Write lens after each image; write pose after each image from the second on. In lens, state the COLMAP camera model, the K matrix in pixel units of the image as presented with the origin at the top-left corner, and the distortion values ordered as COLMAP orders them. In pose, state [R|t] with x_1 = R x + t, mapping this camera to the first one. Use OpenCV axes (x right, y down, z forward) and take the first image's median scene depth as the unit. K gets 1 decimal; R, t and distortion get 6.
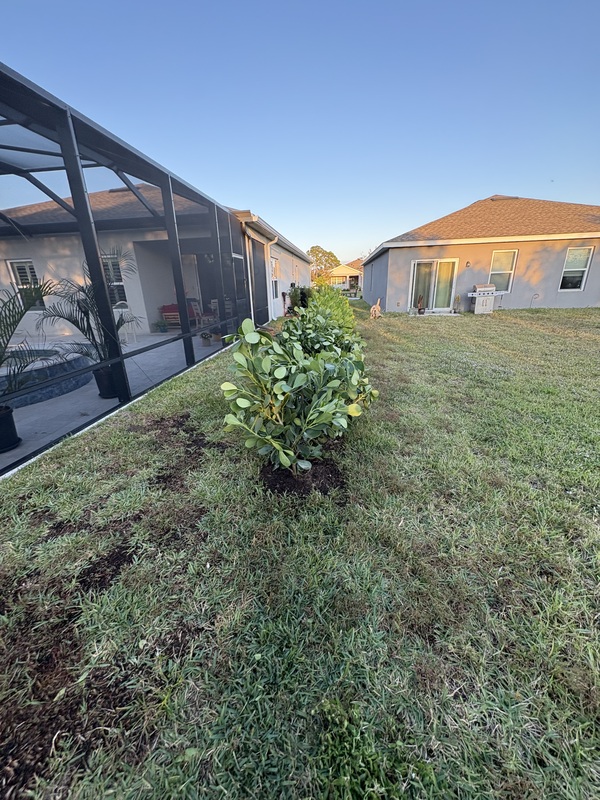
lens RADIAL K [[322.5, 0, 300.1], [0, 322.5, 399.3], [0, 0, 1]] dist [-0.000036, 0.000090]
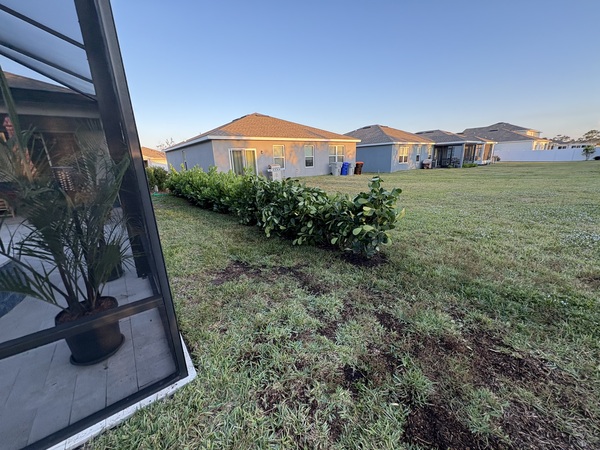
lens RADIAL K [[241.8, 0, 304.8], [0, 241.8, 225.5], [0, 0, 1]] dist [-0.000036, 0.000090]
pose [[0.703003, -0.179962, 0.688041, -0.226408], [0.252301, 0.967637, -0.004695, -0.004510], [-0.664929, 0.176894, 0.725656, 0.045388]]
